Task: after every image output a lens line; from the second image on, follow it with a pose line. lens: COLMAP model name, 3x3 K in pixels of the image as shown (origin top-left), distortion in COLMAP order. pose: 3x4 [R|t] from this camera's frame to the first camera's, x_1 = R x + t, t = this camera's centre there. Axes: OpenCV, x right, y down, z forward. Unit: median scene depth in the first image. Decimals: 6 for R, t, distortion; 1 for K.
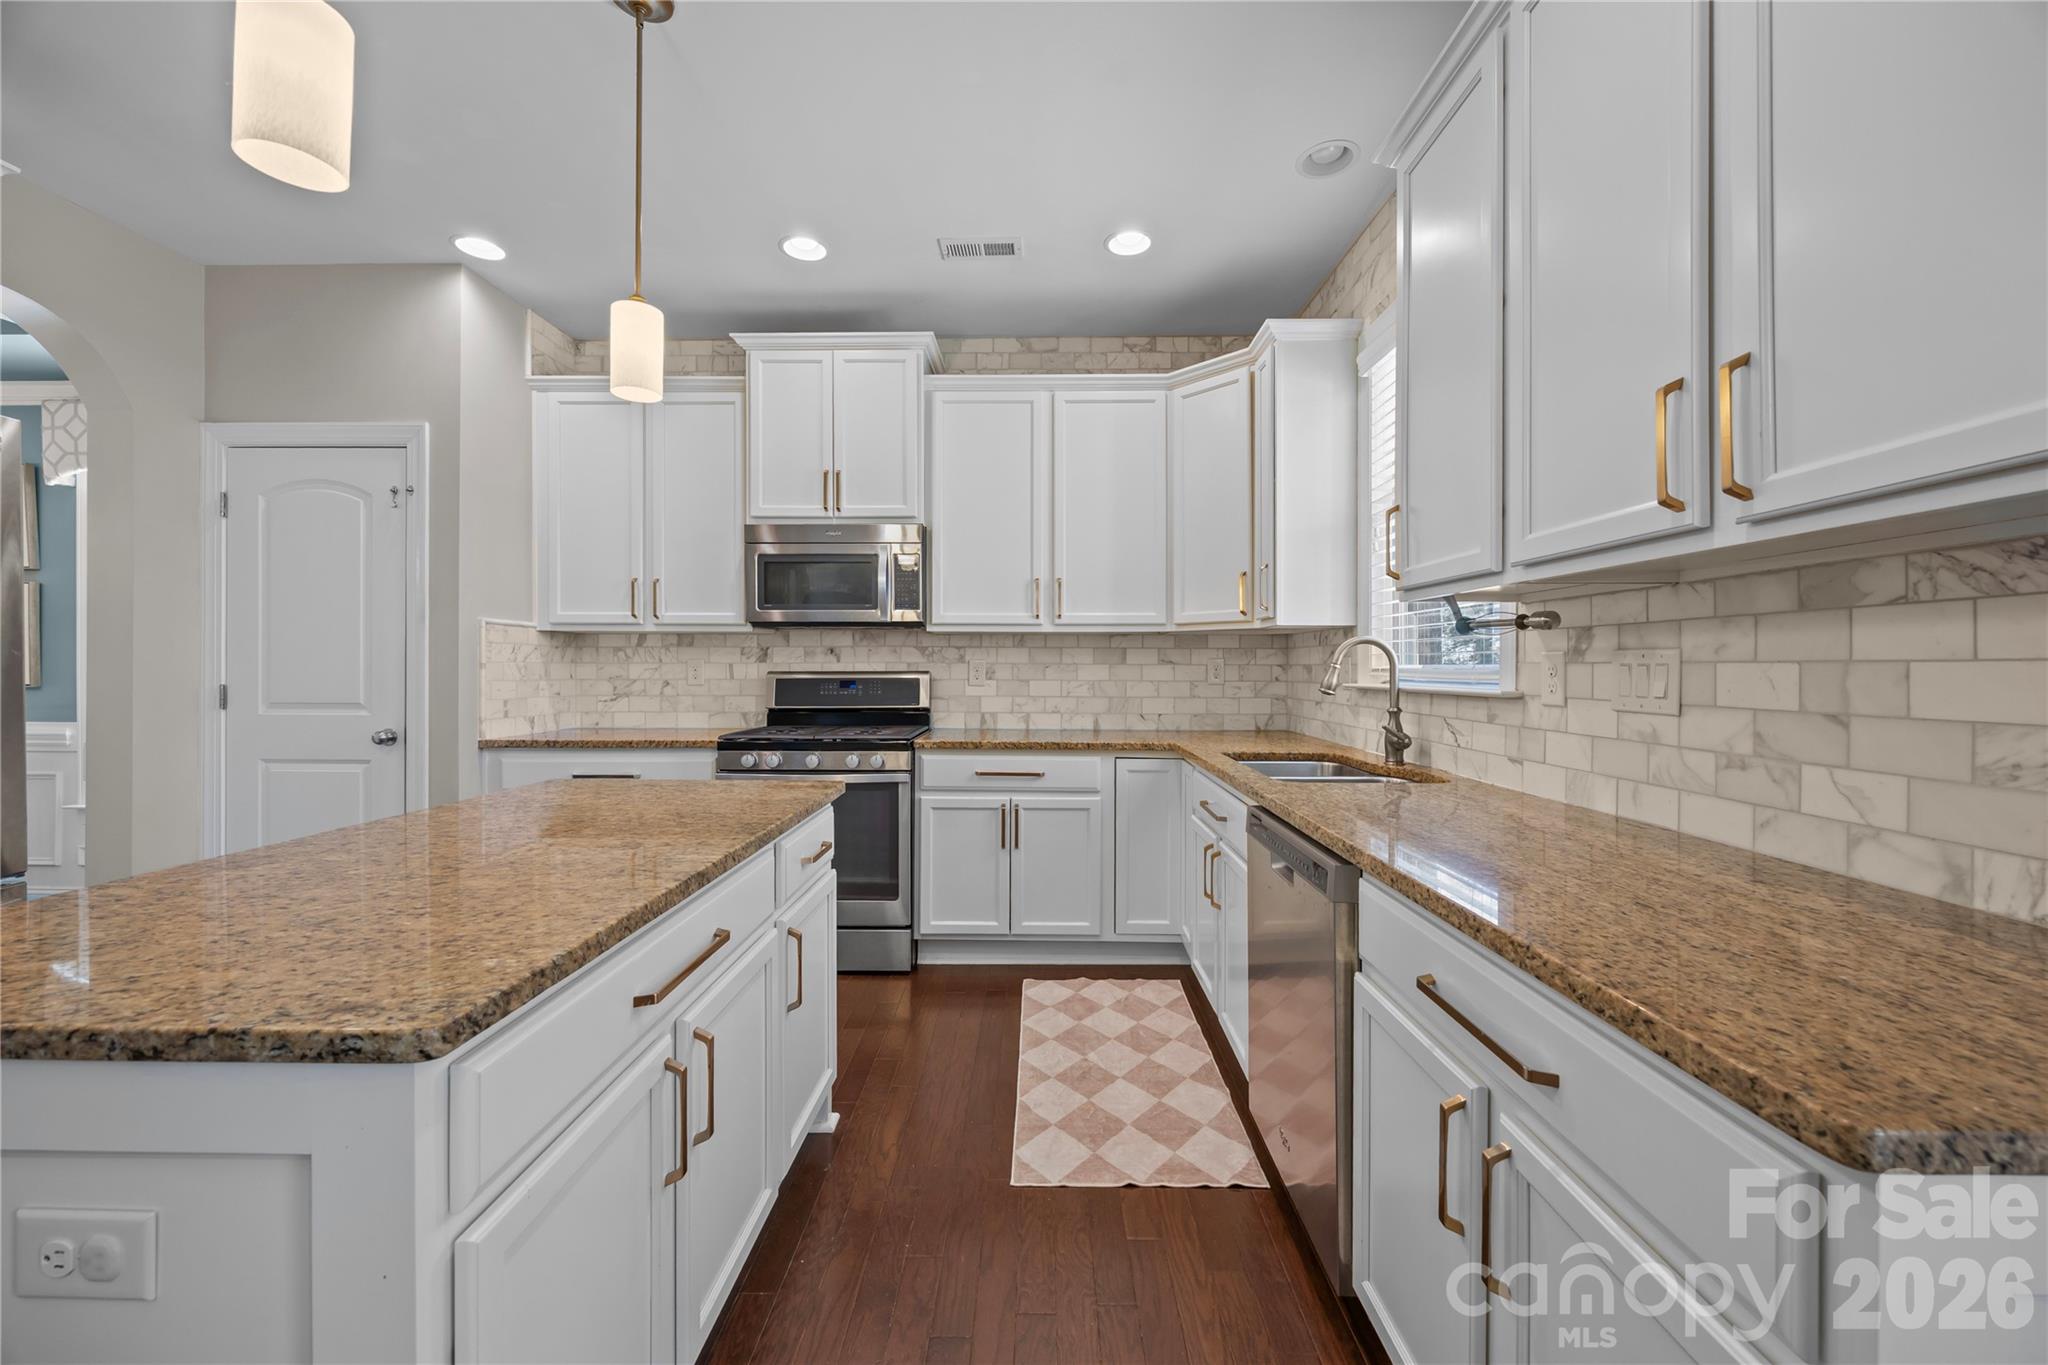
lens RADIAL K [[791.9, 0, 1026.9], [0, 791.9, 669.2], [0, 0, 1]] dist [0.001896, 0.000171]
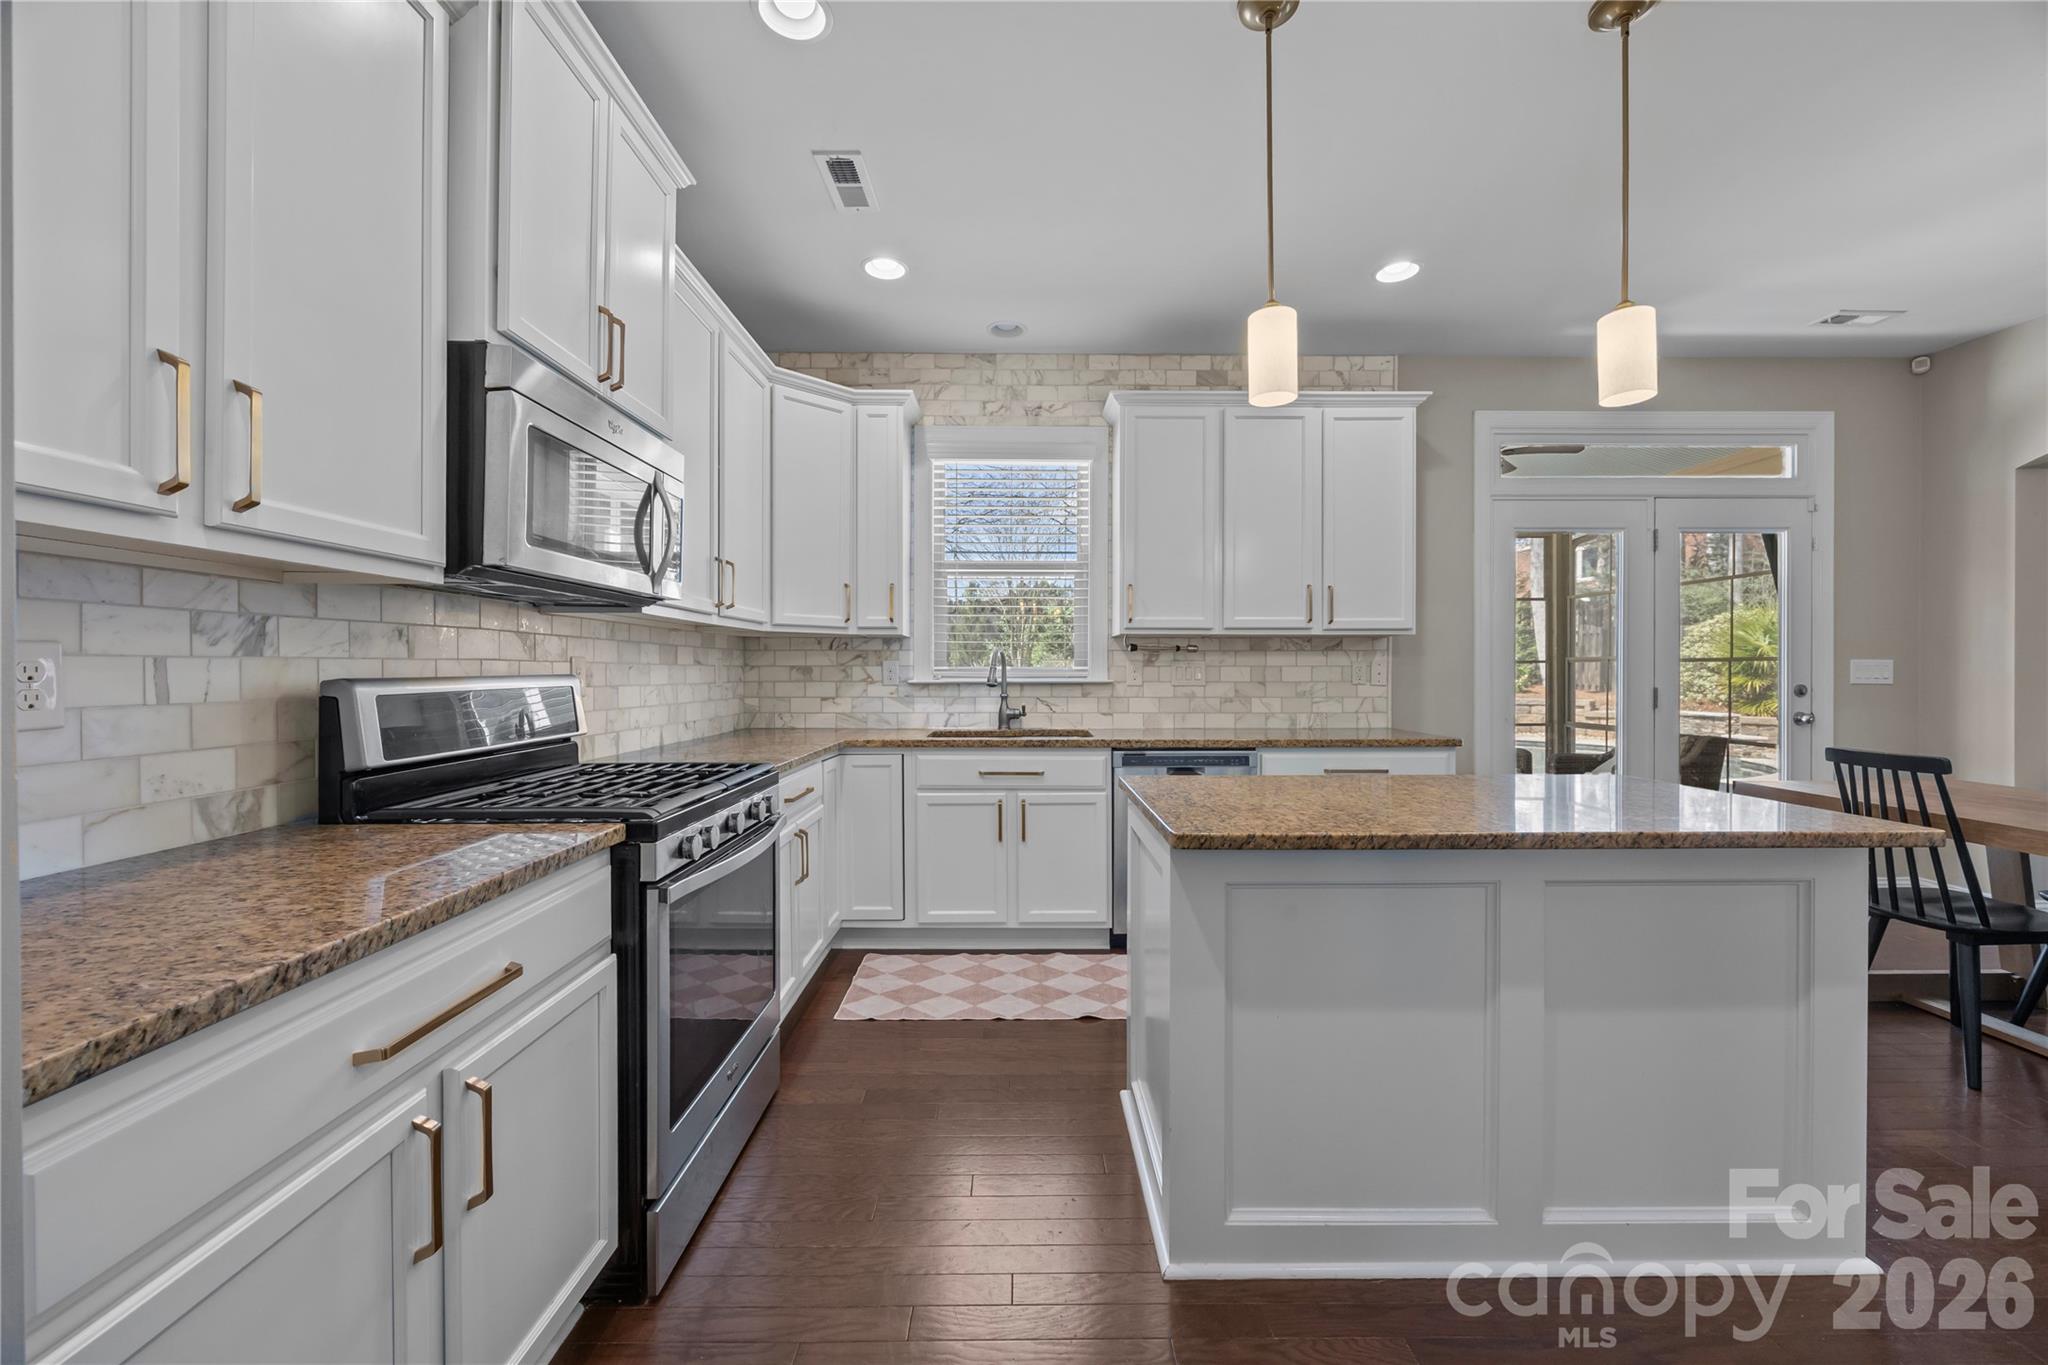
lens RADIAL K [[786.9, 0, 1029.5], [0, 786.9, 673.3], [0, 0, 1]] dist [-0.003607, -0.000069]
pose [[-0.026355, -0.006284, 0.999633, -0.805575], [0.003212, 0.999975, 0.006371, -0.001586], [-0.999647, 0.003379, -0.026334, 0.722825]]
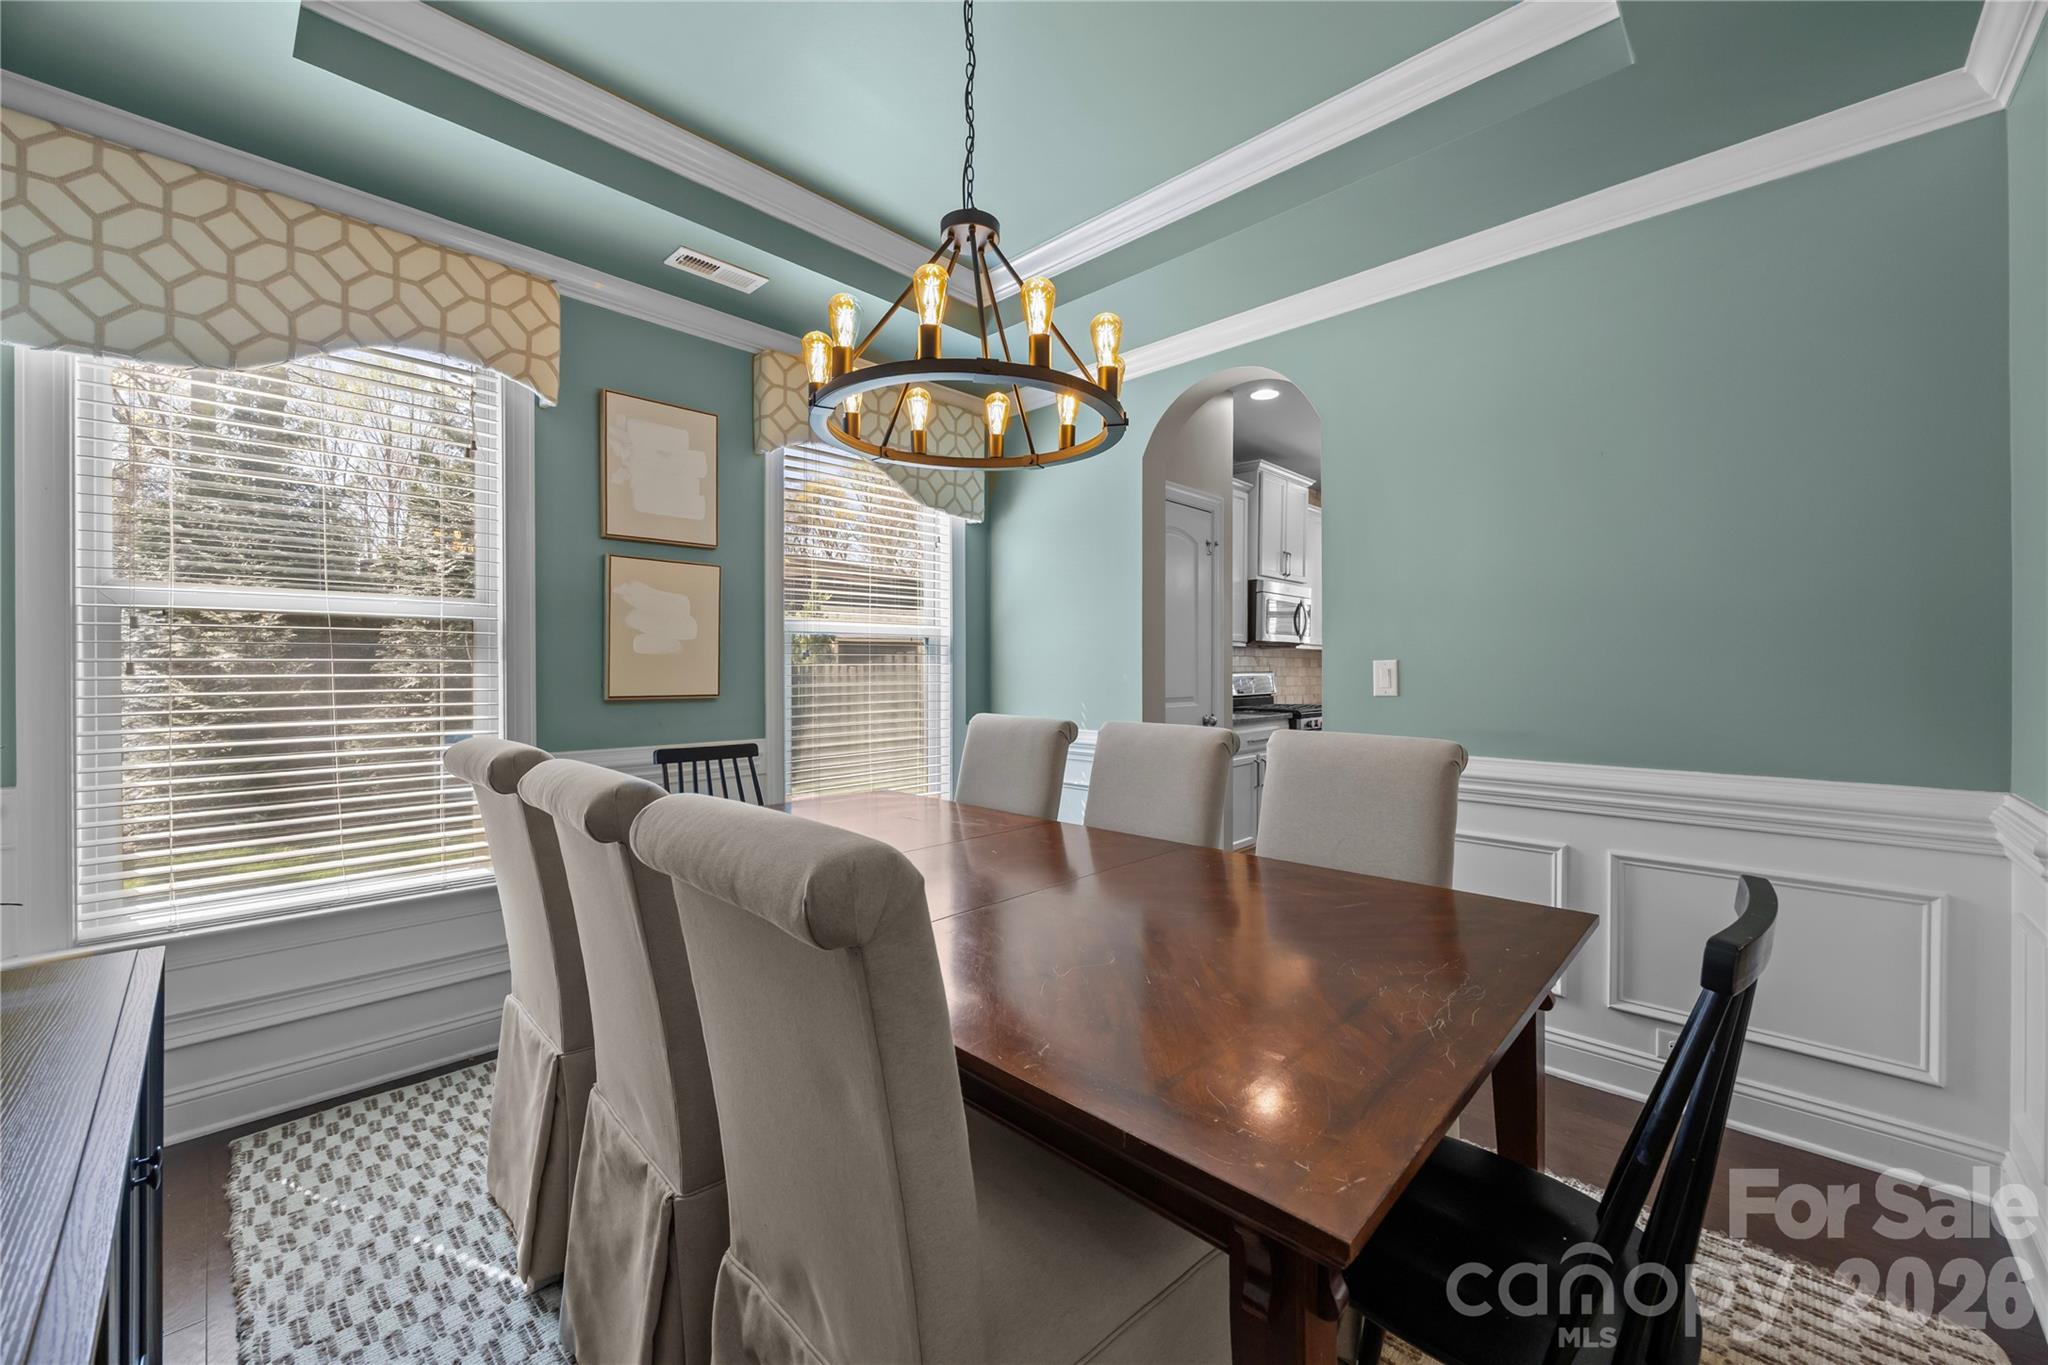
lens RADIAL K [[786.9, 0, 1029.5], [0, 786.9, 673.3], [0, 0, 1]] dist [-0.003607, -0.000069]
pose [[0.678995, -0.006817, 0.734111, -1.840690], [0.006439, 0.999974, 0.003330, -0.002949], [-0.734114, 0.002466, 0.679021, 0.270063]]
